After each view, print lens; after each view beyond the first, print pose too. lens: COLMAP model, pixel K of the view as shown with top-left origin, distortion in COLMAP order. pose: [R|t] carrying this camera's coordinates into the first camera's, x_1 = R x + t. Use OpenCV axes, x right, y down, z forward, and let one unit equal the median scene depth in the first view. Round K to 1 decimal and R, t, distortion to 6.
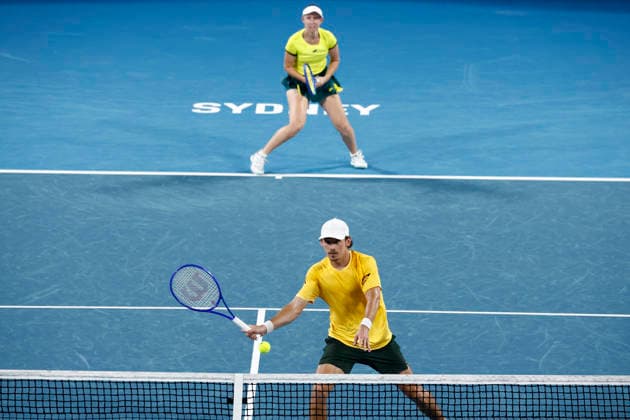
lens RADIAL K [[357.0, 0, 315.0], [0, 357.0, 211.4], [0, 0, 1]] dist [0.004650, -0.000519]
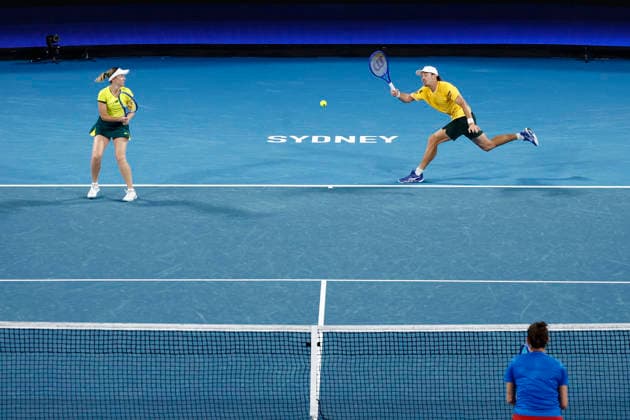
lens RADIAL K [[251.6, 0, 315.0], [0, 251.6, 211.0], [0, 0, 1]] dist [-0.002932, -0.000364]
pose [[0.999945, -0.010044, -0.002954, -0.181576], [0.010042, 0.999949, -0.000554, -0.002069], [0.002960, 0.000524, 0.999995, -0.002292]]
